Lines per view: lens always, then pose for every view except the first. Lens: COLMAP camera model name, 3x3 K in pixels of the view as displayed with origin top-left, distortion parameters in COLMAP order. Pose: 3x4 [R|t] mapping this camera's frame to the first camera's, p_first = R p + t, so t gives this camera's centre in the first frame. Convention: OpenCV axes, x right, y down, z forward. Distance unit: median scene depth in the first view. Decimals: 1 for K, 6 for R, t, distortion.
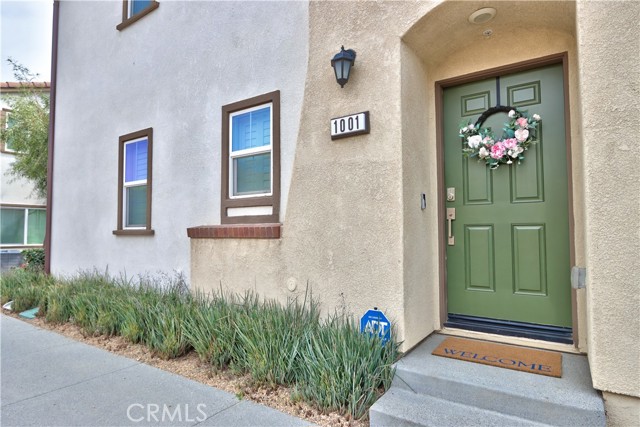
lens RADIAL K [[360.6, 0, 320.0], [0, 360.6, 213.5], [0, 0, 1]] dist [0.000122, 0.000395]
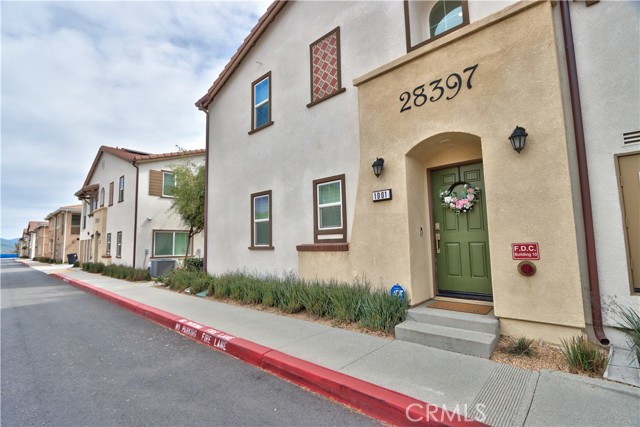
lens RADIAL K [[295.3, 0, 320.0], [0, 295.3, 213.5], [0, 0, 1]] dist [-0.010468, -0.000028]
pose [[0.990327, -0.028846, -0.135722, -0.039153], [0.022103, 0.998457, -0.050932, -0.057907], [0.136982, 0.047440, 0.989437, -0.645696]]
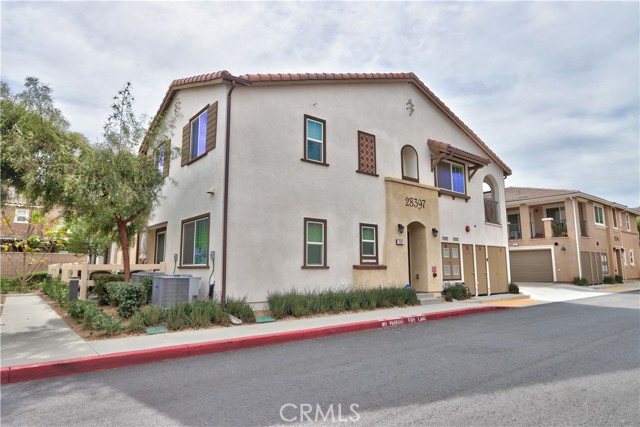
lens RADIAL K [[371.0, 0, 320.0], [0, 371.0, 213.5], [0, 0, 1]] dist [-0.001181, 0.000032]
pose [[0.303232, 0.139512, 0.942649, -3.970699], [-0.054277, 0.990147, -0.129082, 0.031273], [-0.951370, -0.012022, 0.307817, 0.503513]]
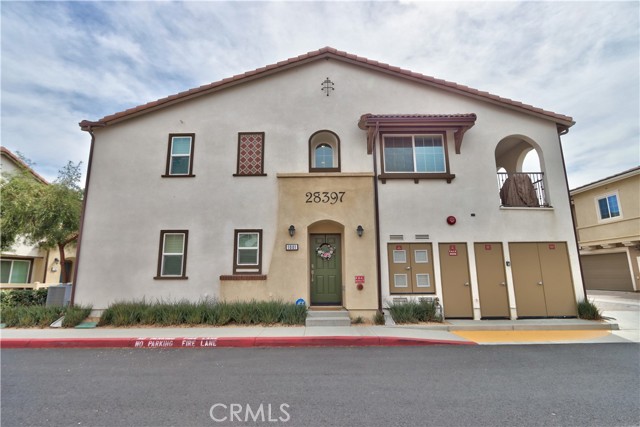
lens RADIAL K [[312.6, 0, 320.0], [0, 312.6, 213.5], [0, 0, 1]] dist [-0.015857, 0.000328]
pose [[0.829963, 0.104515, 0.547940, -1.287392], [-0.026379, 0.988545, -0.148600, -0.111785], [-0.557194, 0.108878, 0.823213, -1.574530]]
